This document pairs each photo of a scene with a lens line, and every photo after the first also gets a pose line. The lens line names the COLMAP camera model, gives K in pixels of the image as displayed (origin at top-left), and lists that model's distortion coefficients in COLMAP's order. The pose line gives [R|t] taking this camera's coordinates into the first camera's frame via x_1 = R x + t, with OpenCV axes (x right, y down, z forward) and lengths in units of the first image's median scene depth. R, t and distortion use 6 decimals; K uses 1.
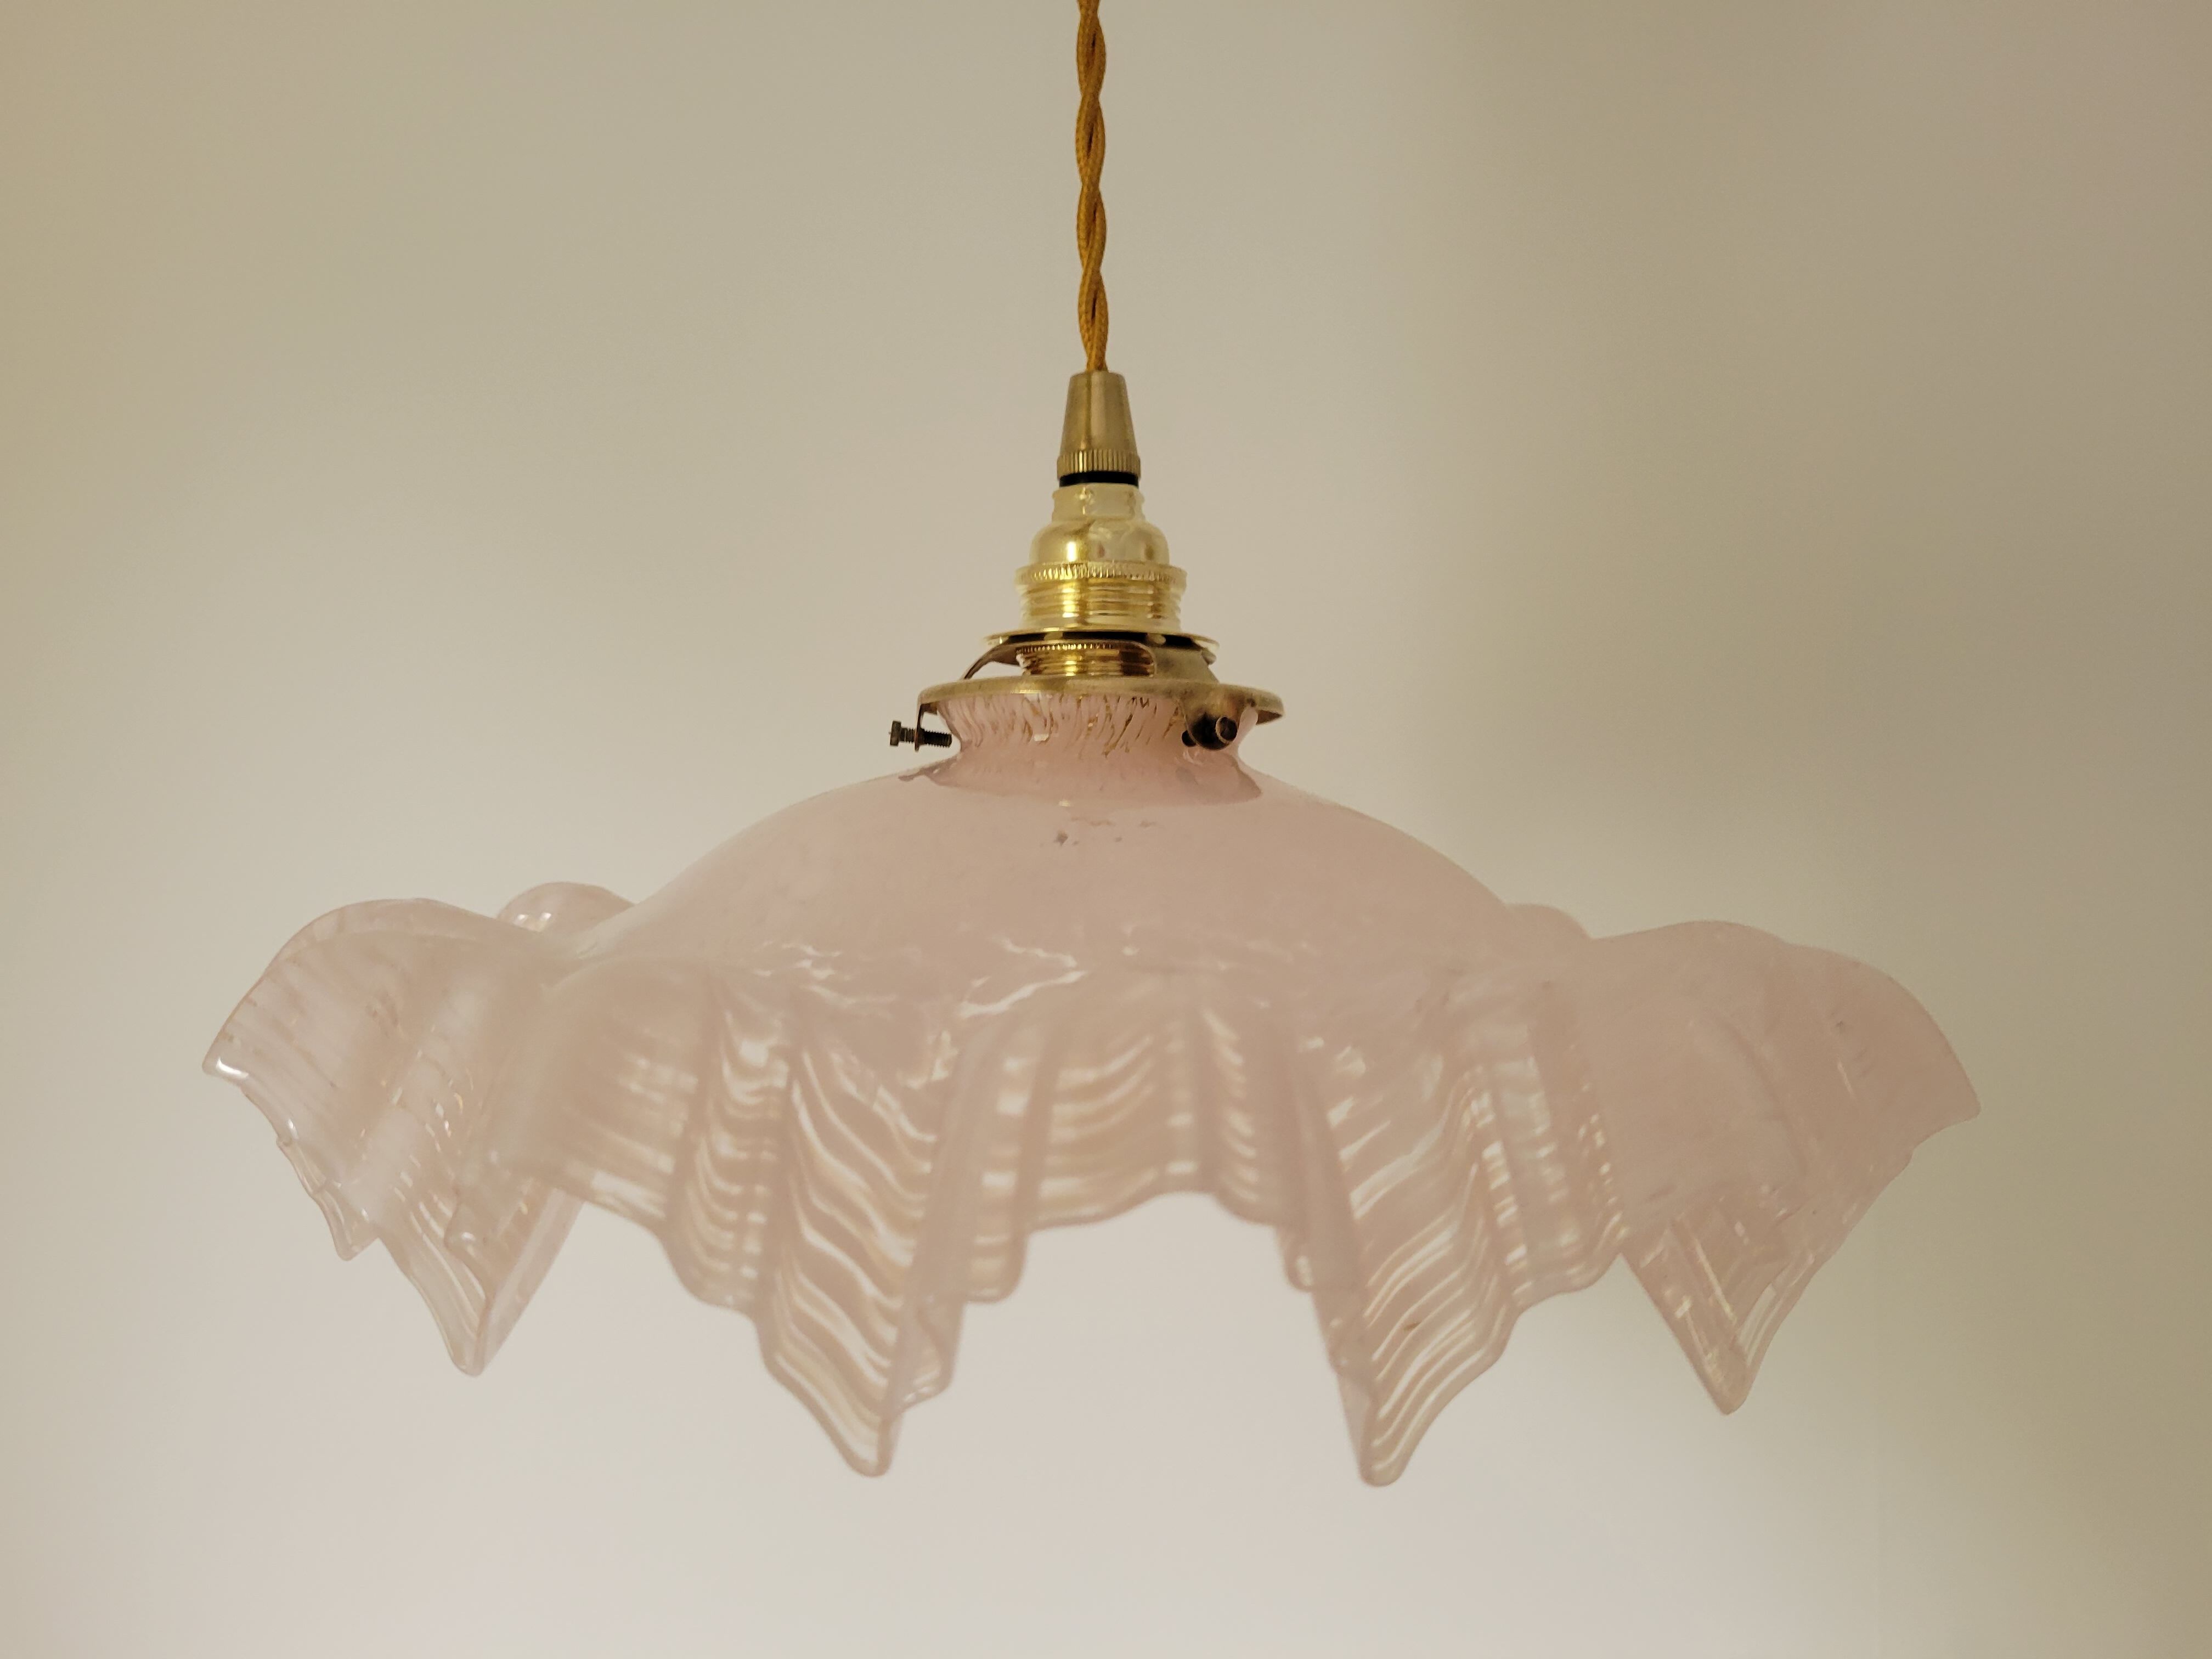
lens RADIAL K [[1739.0, 0, 1106.0], [0, 1739.0, 829.5], [0, 0, 1]] dist [0.001435, 0.053661]
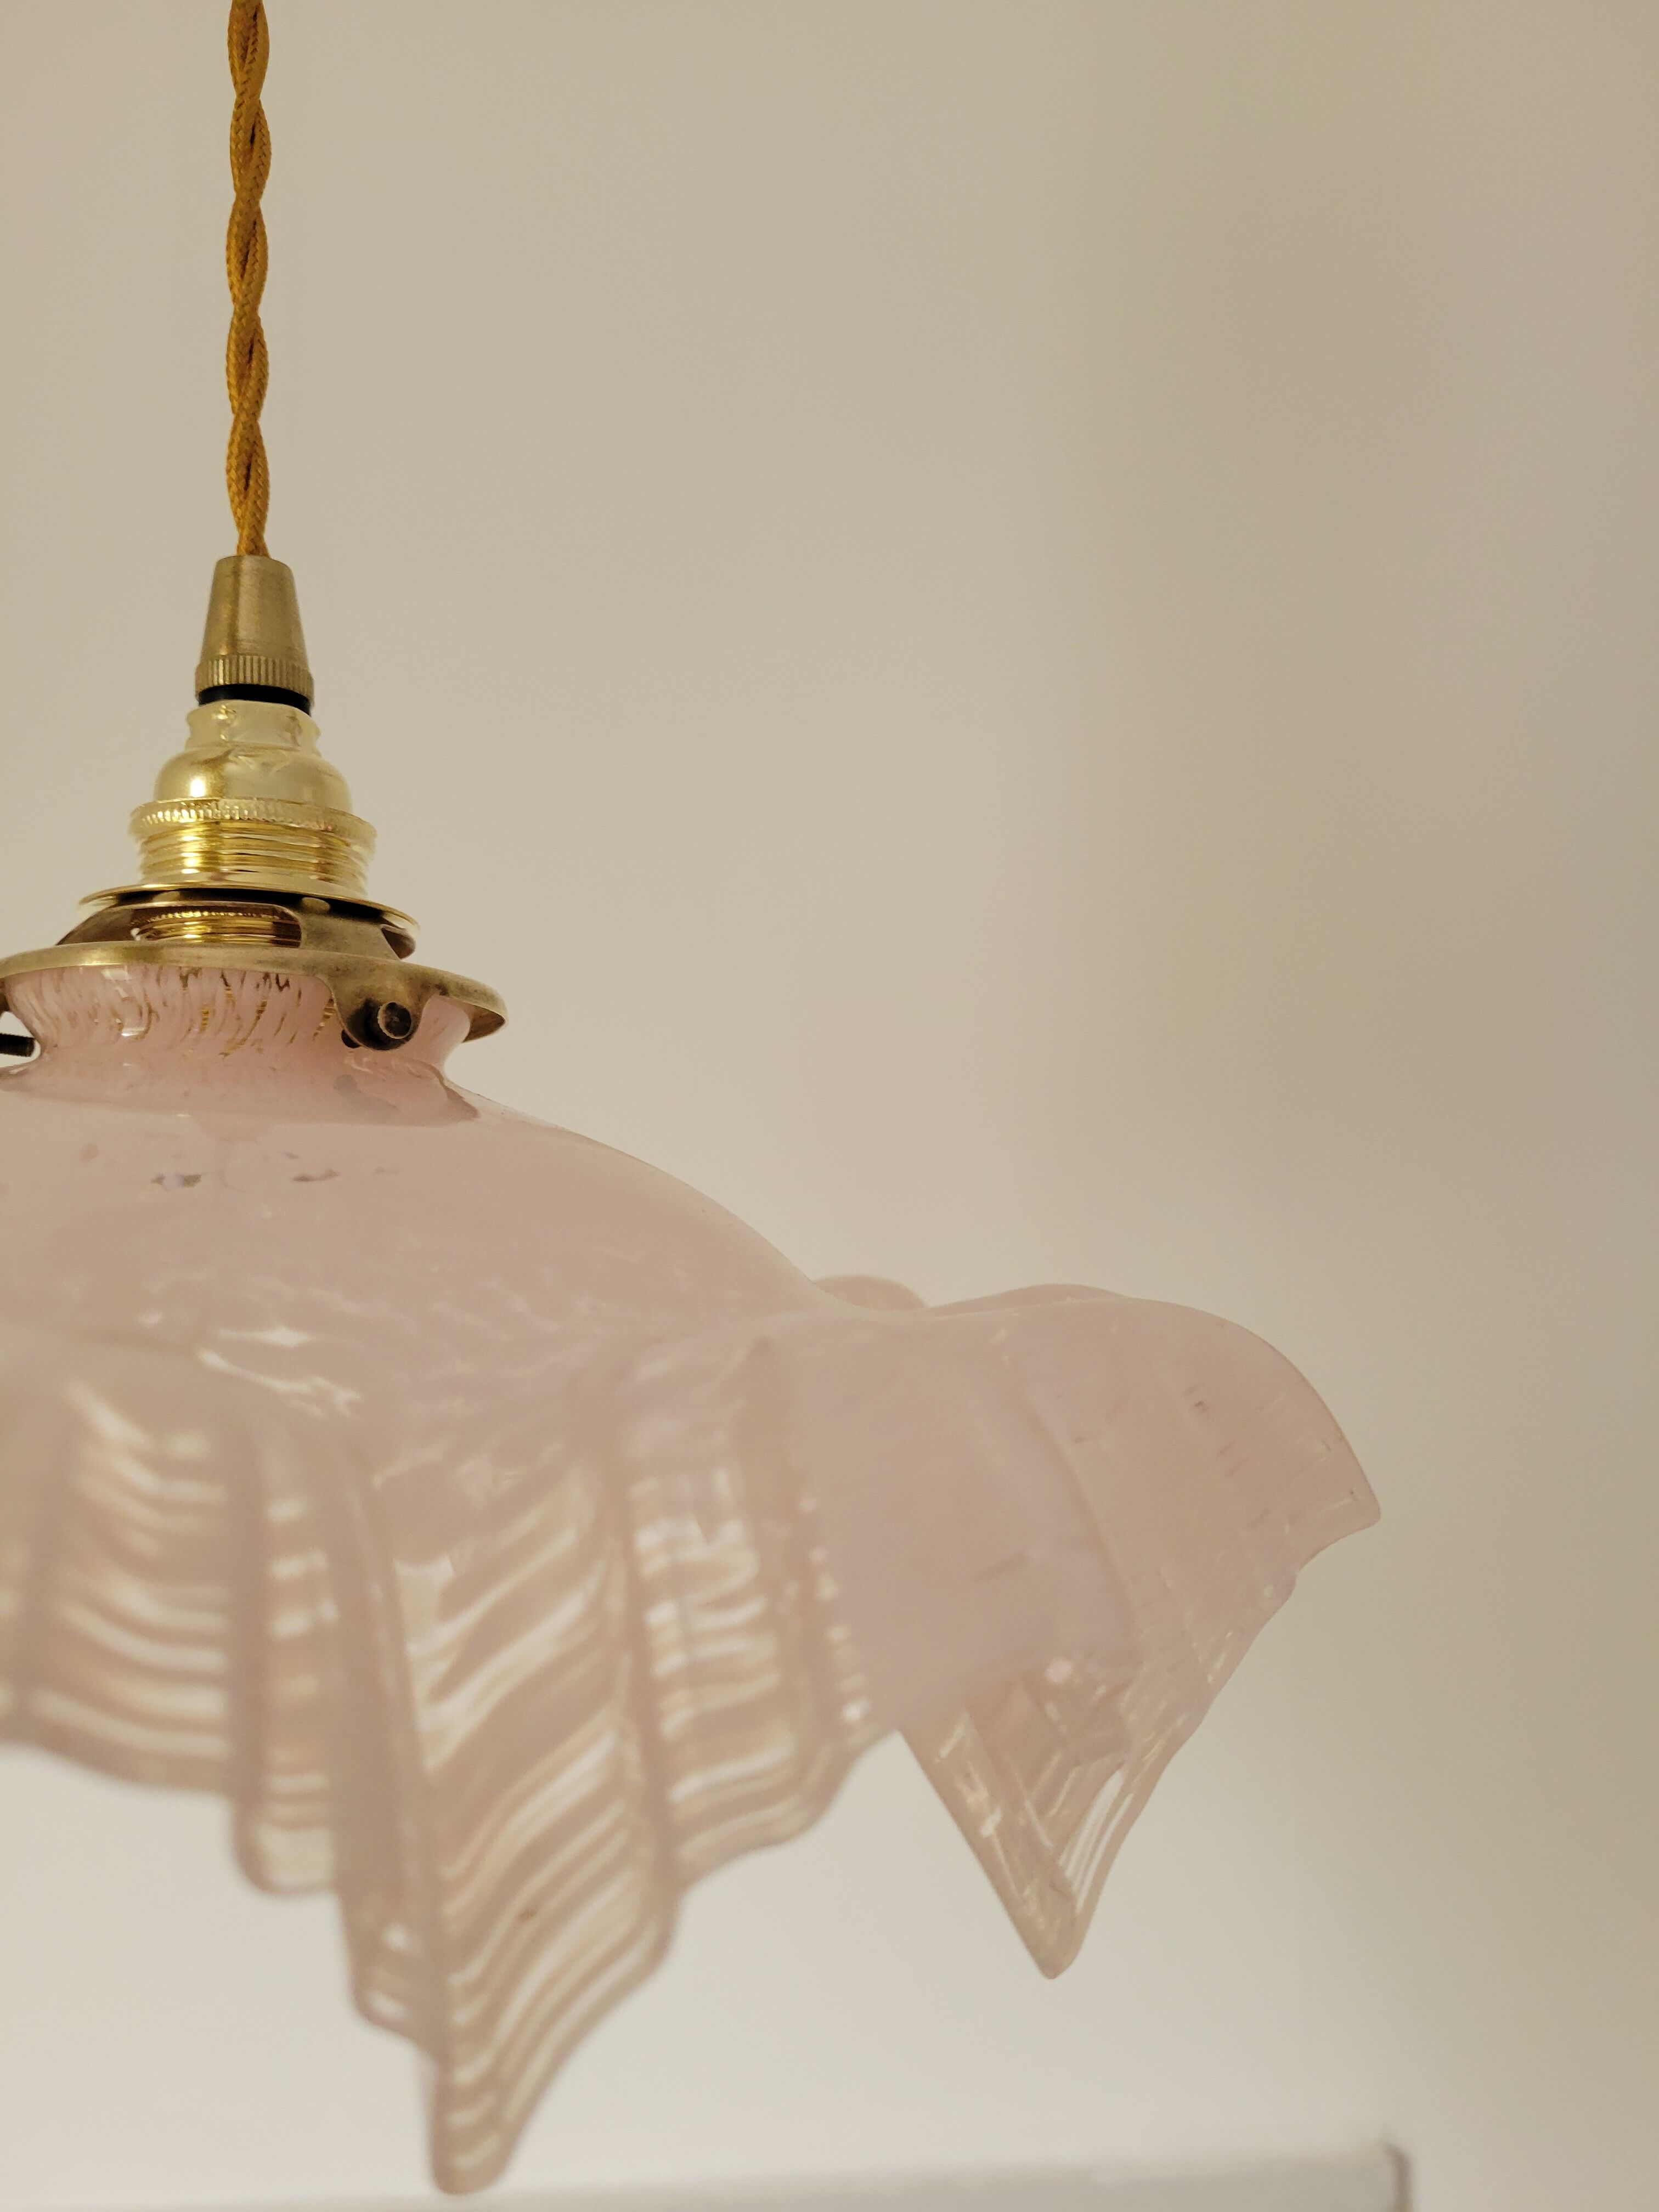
lens RADIAL K [[1739.0, 0, 832.6], [0, 1739.0, 1132.6], [0, 0, 1]] dist [0.001435, 0.053661]
pose [[0.986243, -0.001459, 0.165293, 0.126304], [0.011945, 0.997976, -0.062461, 0.035827], [-0.164867, 0.063576, 0.984265, 0.254416]]
